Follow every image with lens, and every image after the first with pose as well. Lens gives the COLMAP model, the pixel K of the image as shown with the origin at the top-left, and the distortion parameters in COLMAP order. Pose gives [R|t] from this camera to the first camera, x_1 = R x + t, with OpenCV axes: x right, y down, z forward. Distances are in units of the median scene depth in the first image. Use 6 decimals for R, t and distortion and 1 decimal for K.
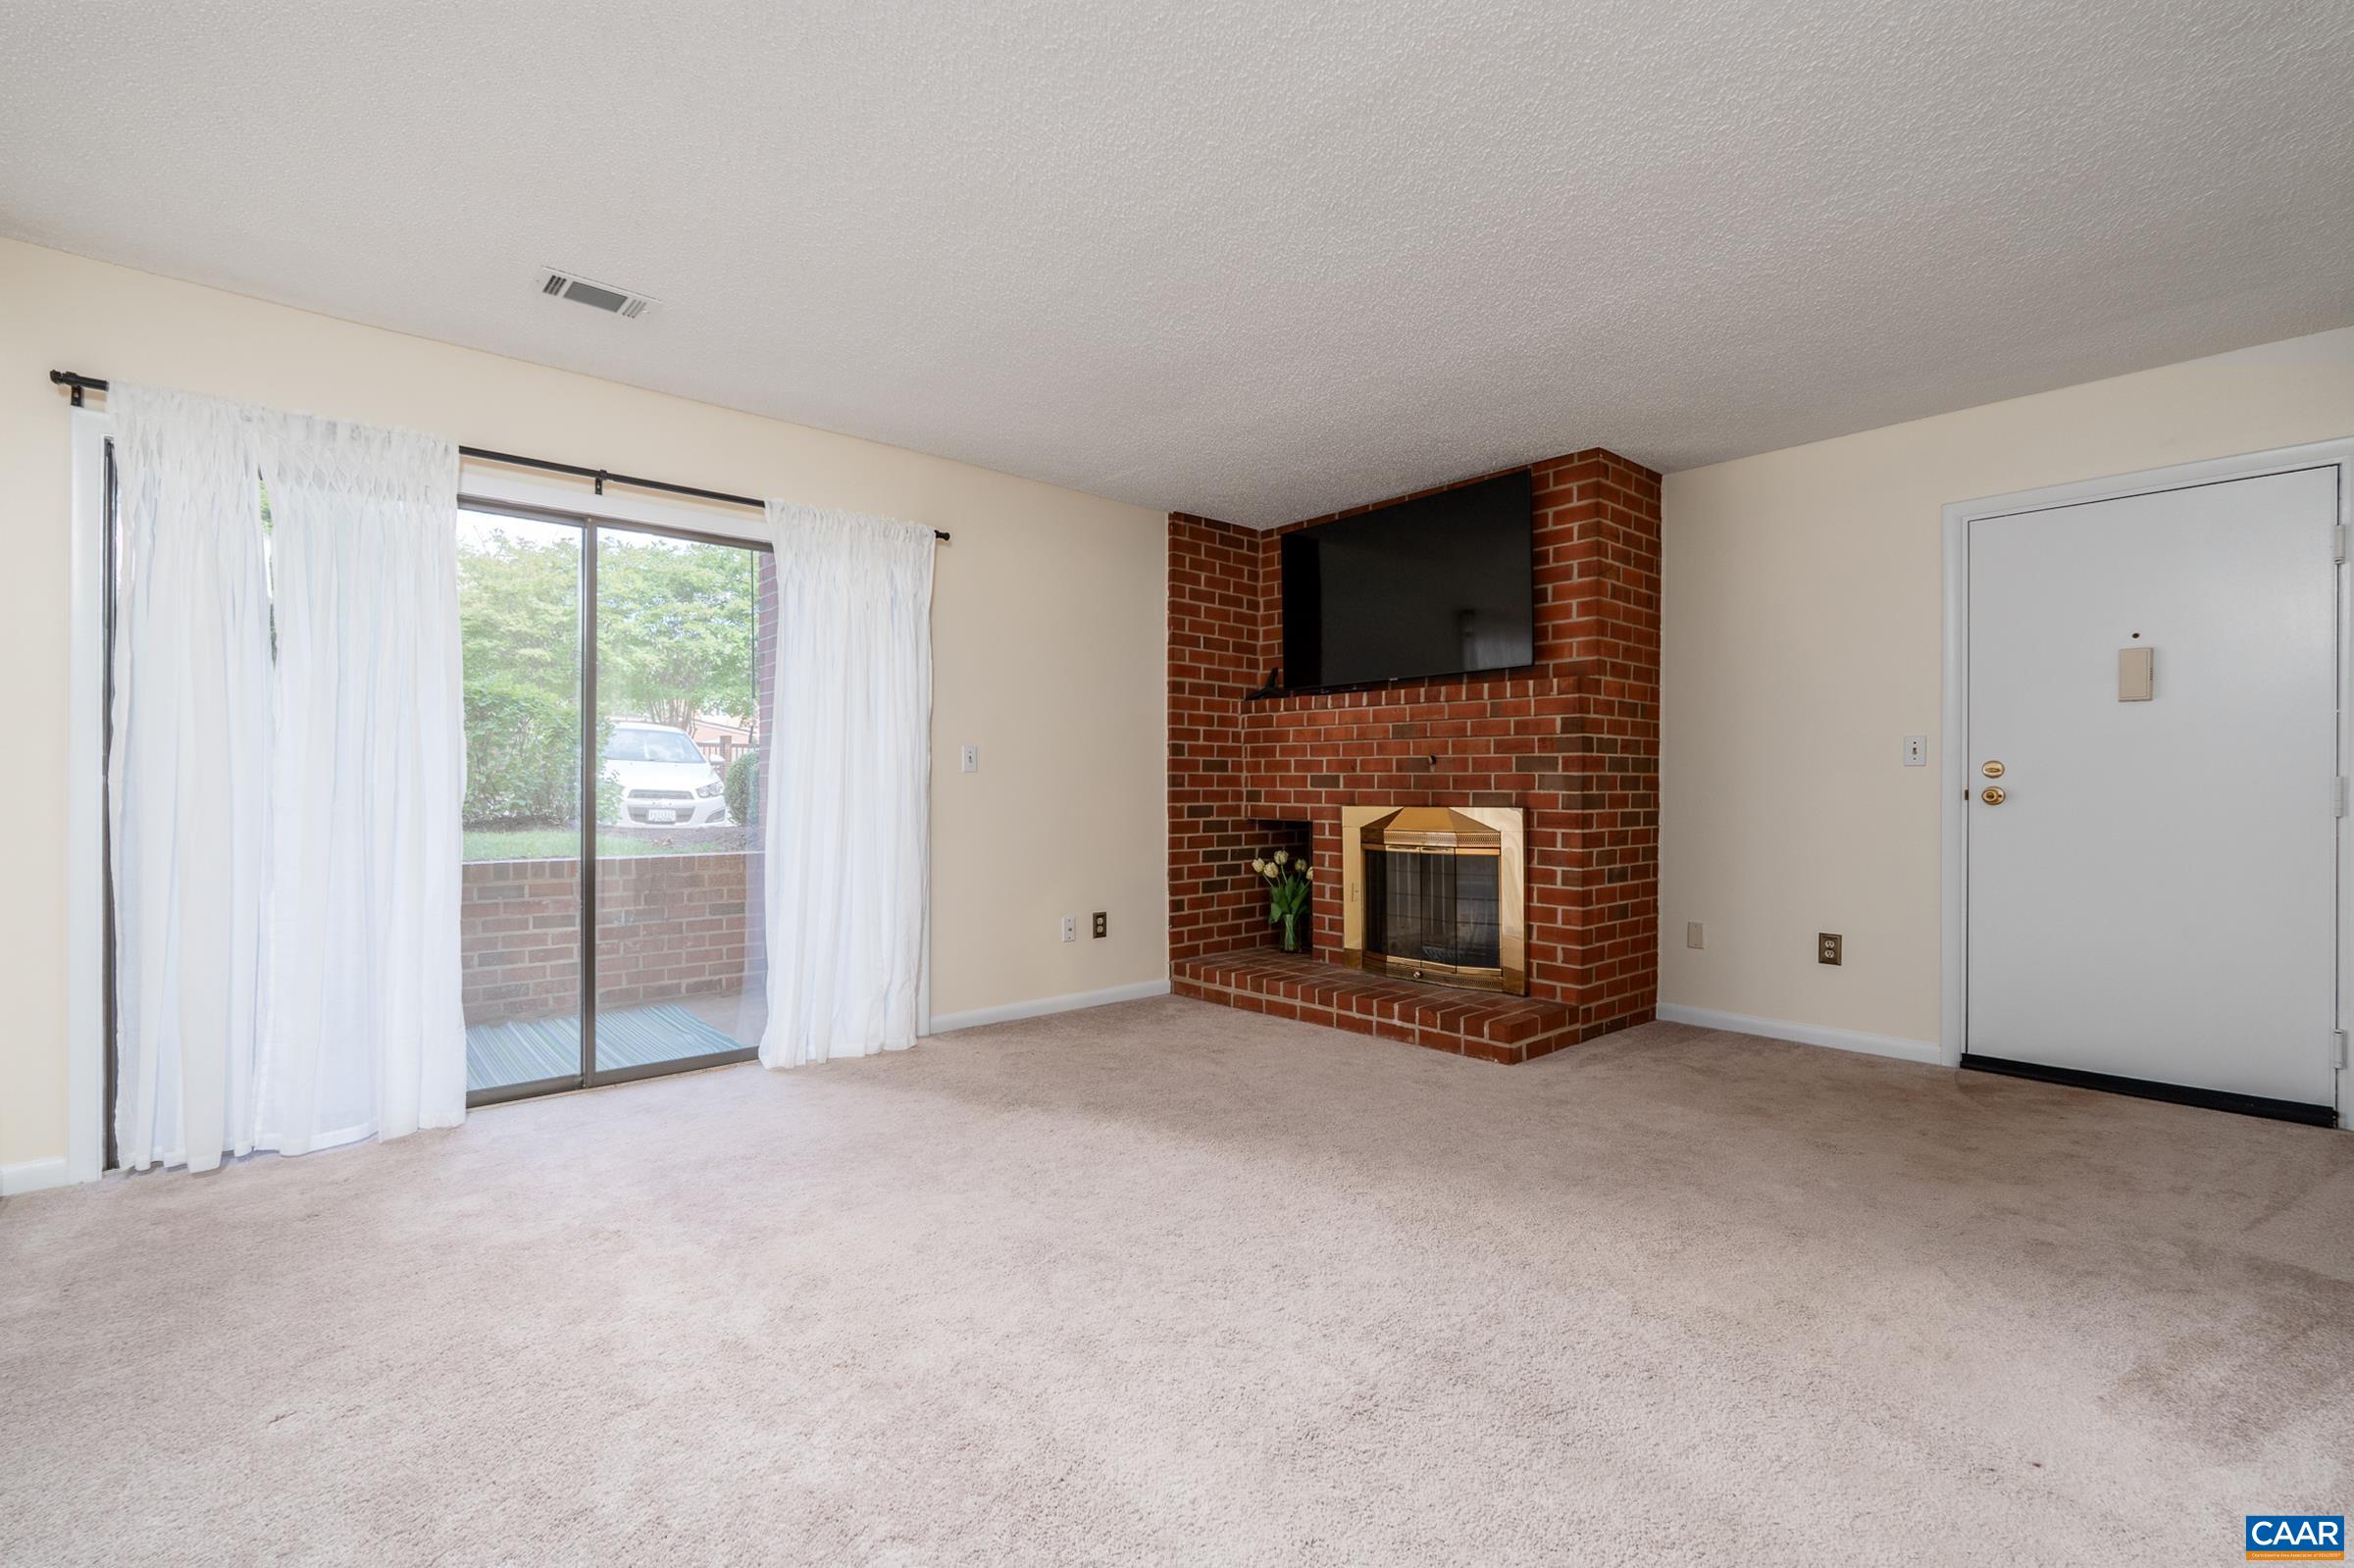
lens RADIAL K [[1035.3, 0, 1177.0], [0, 1035.3, 784.0], [0, 0, 1]] dist [-0.001783, -0.000046]
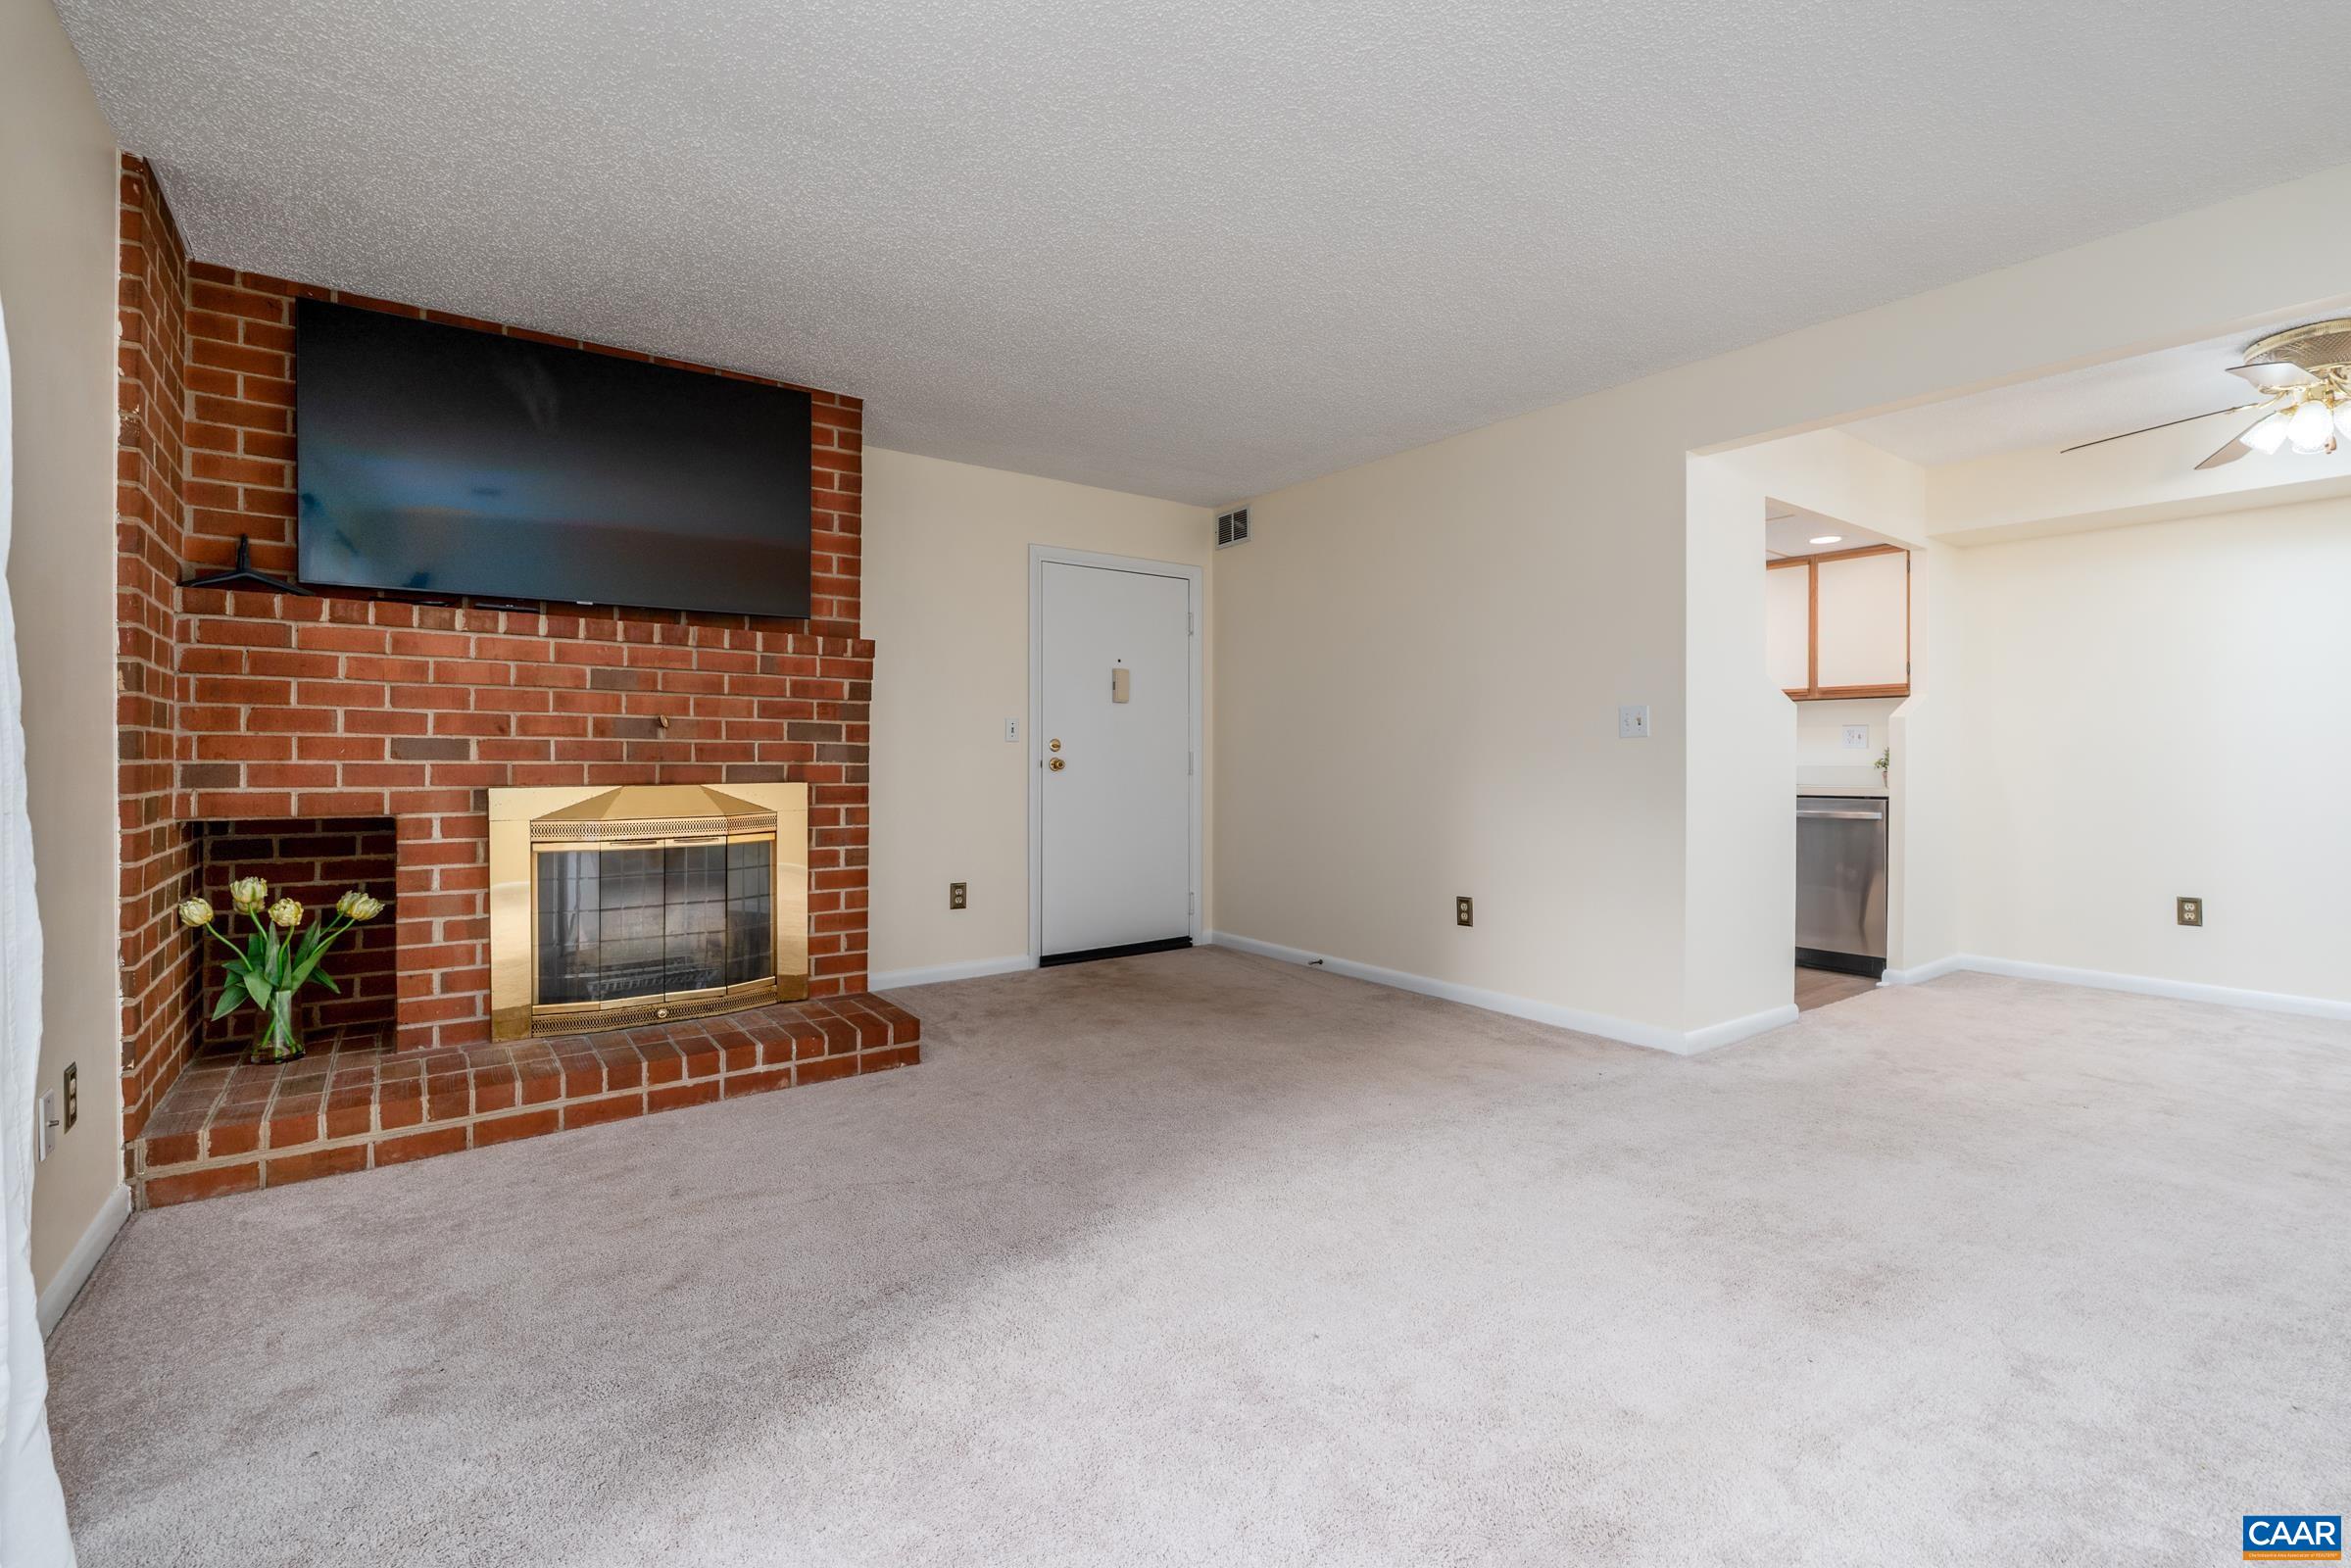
lens RADIAL K [[1059.2, 0, 1180.2], [0, 1059.2, 757.5], [0, 0, 1]] dist [-0.001307, -0.000122]
pose [[0.090404, 0.000715, 0.995905, -0.449688], [-0.002213, 0.999997, -0.000517, 0.001763], [-0.995903, -0.002157, 0.090406, 0.525914]]
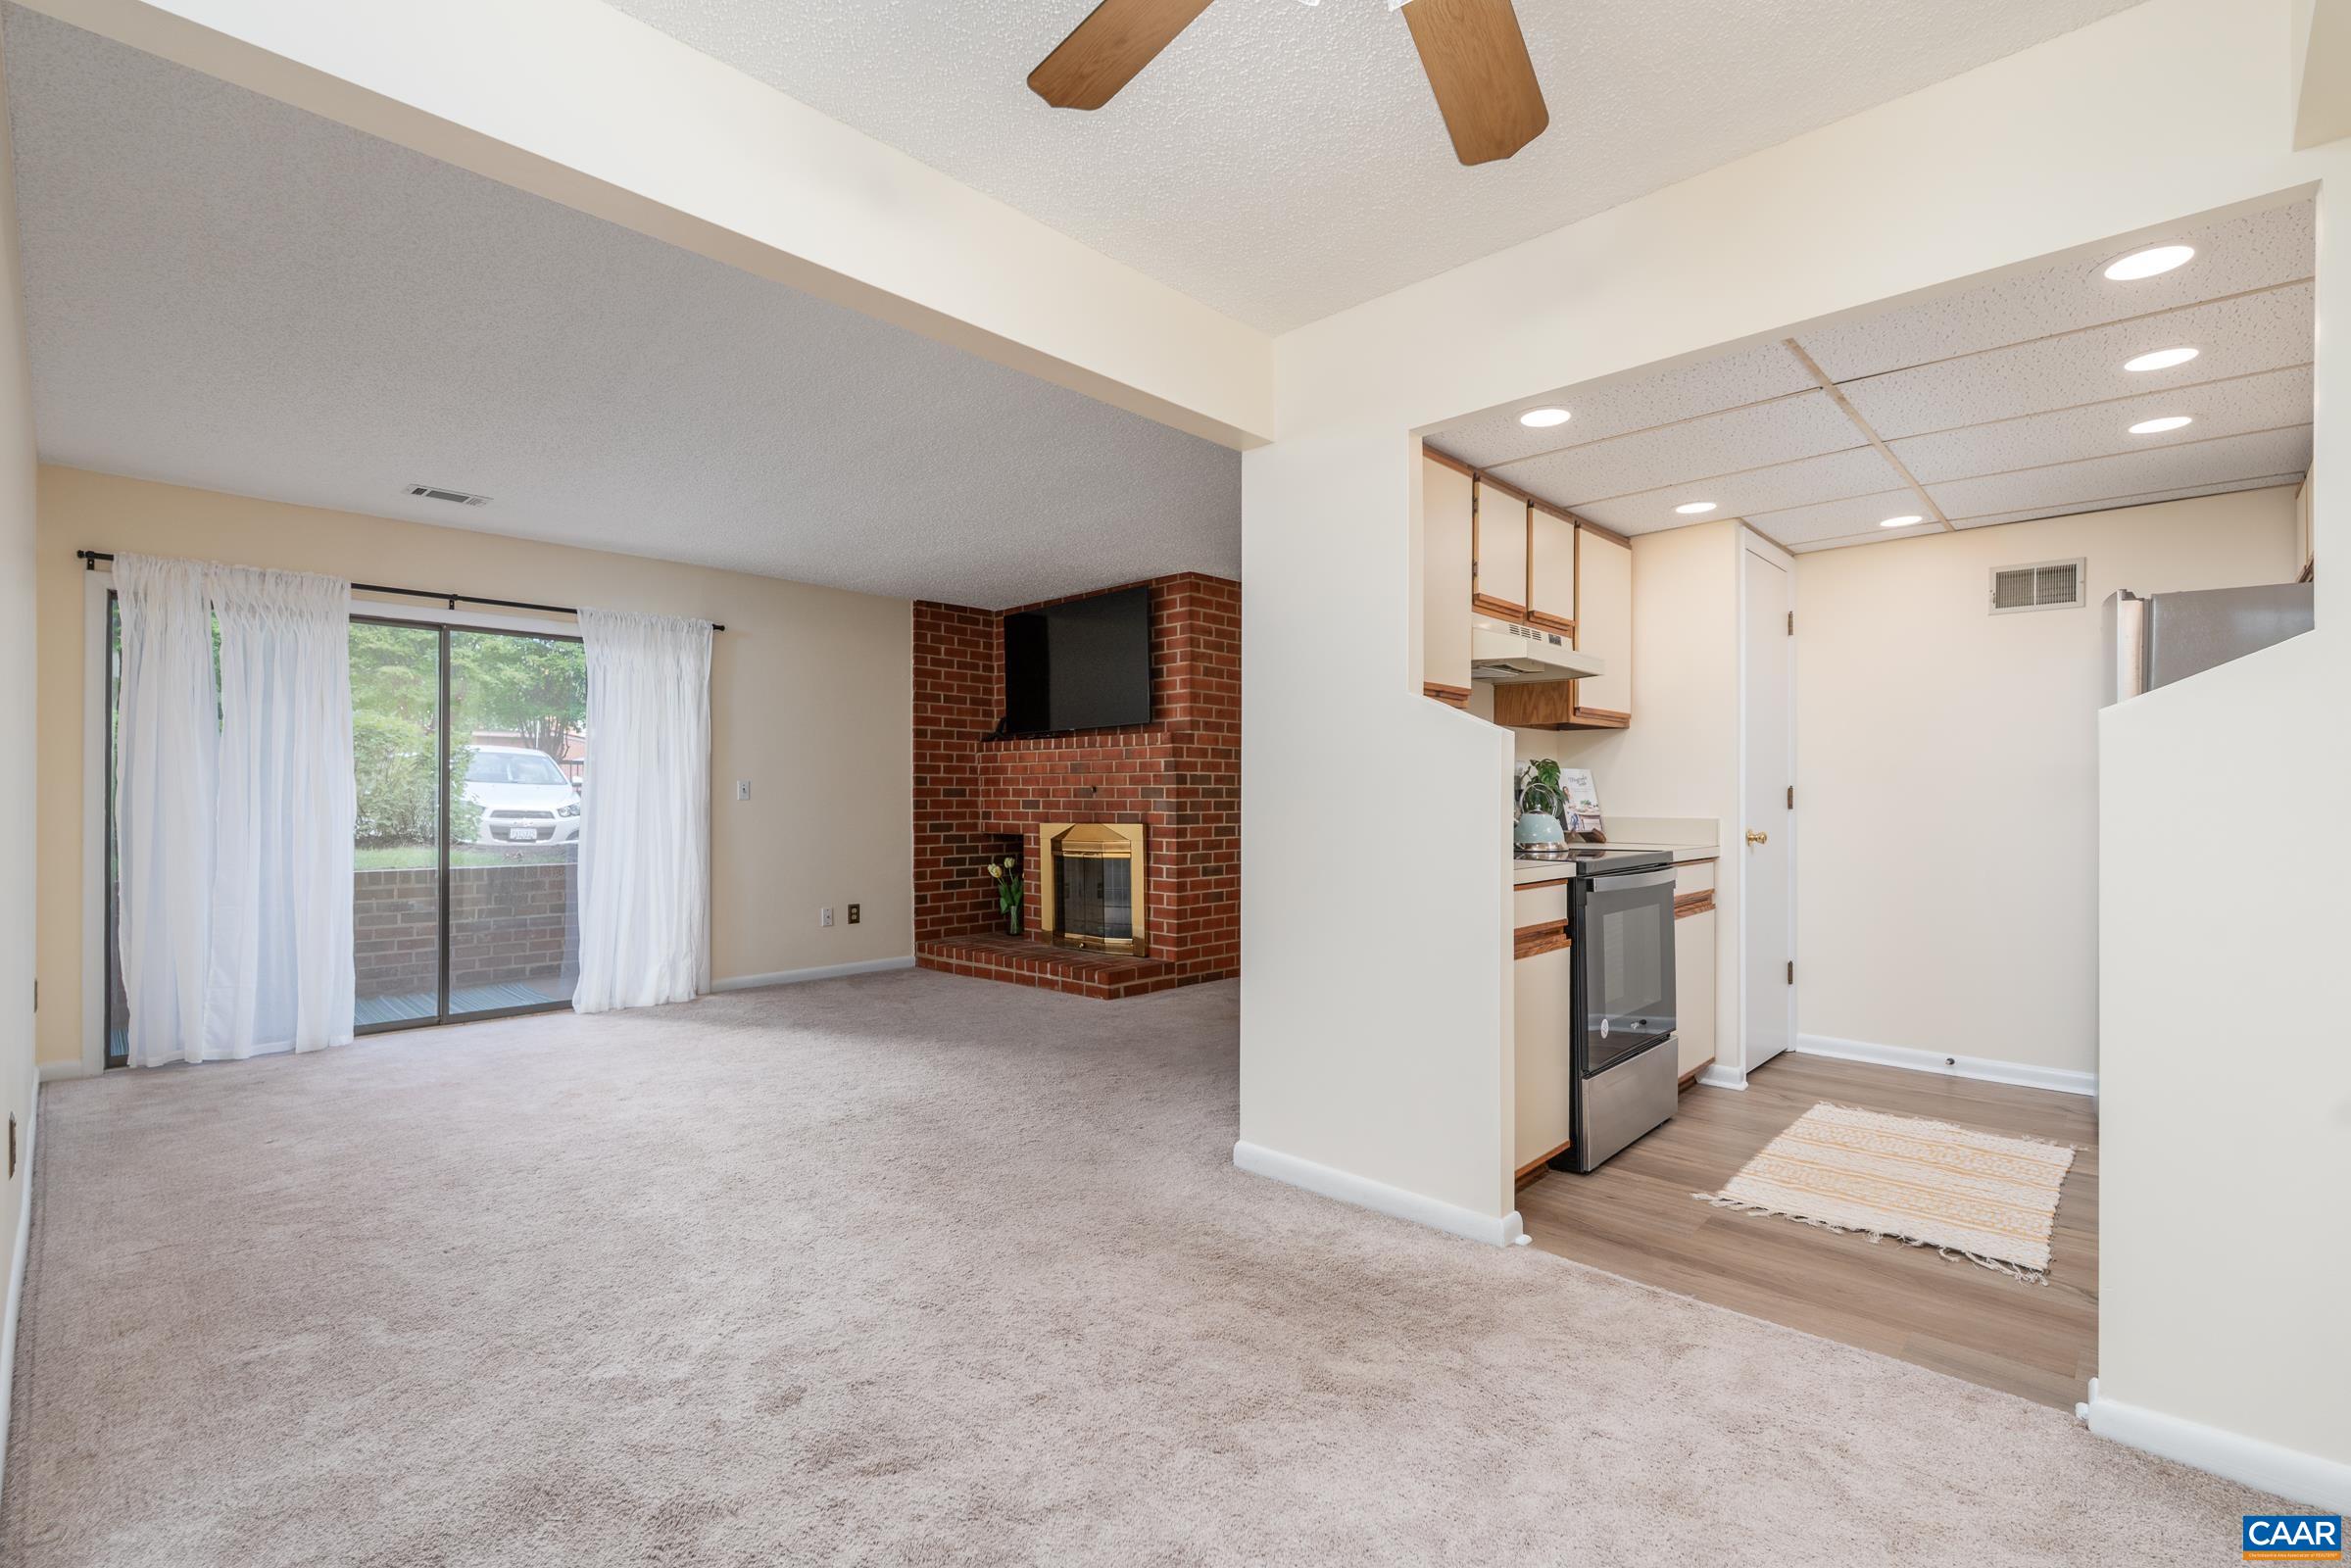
lens RADIAL K [[1054.8, 0, 1177.9], [0, 1054.8, 790.4], [0, 0, 1]] dist [0.002240, 0.000183]
pose [[0.996595, -0.003332, 0.082384, 0.227510], [0.003946, 0.999966, -0.007296, -0.010409], [-0.082357, 0.007596, 0.996574, -0.380587]]
